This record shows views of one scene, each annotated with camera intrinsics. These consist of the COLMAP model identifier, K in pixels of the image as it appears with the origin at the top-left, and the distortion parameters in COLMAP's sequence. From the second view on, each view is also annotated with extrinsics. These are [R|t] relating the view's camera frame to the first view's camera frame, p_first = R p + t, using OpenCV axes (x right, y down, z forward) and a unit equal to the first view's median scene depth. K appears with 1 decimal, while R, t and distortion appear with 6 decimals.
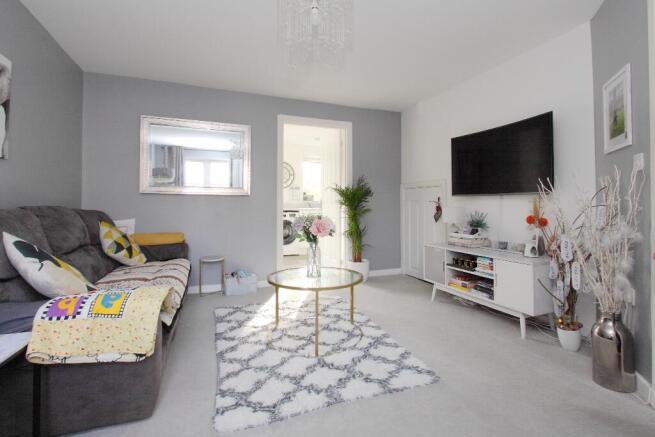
lens RADIAL K [[312.5, 0, 330.8], [0, 312.5, 200.8], [0, 0, 1]] dist [-0.011656, 0.000031]
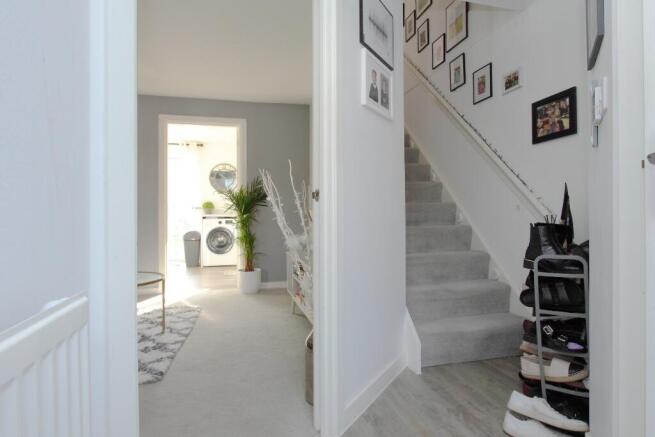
lens RADIAL K [[362.1, 0, 327.5], [0, 362.1, 218.5], [0, 0, 1]] dist [-0.025315, -0.000275]
pose [[0.993211, -0.001920, -0.116307, 0.755146], [0.005466, 0.999530, 0.030177, 0.014891], [0.116194, -0.030608, 0.992755, -0.048333]]
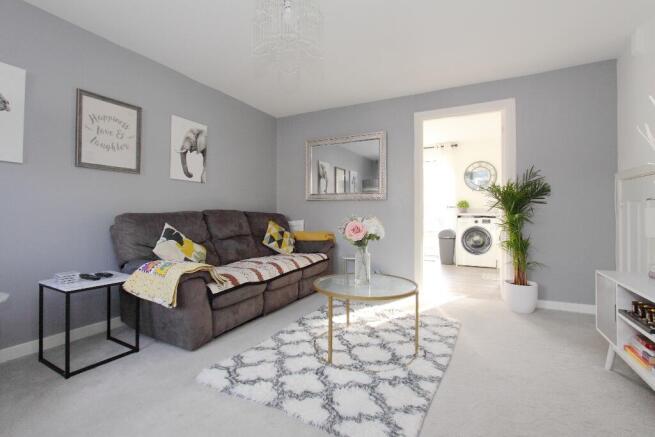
lens RADIAL K [[296.8, 0, 326.9], [0, 296.8, 209.5], [0, 0, 1]] dist [-0.012774, 0.000137]
pose [[0.658172, -0.009146, -0.752812, 0.535016], [0.013950, 0.999903, 0.000049, 0.019285], [0.752738, -0.010534, 0.658236, 0.334558]]
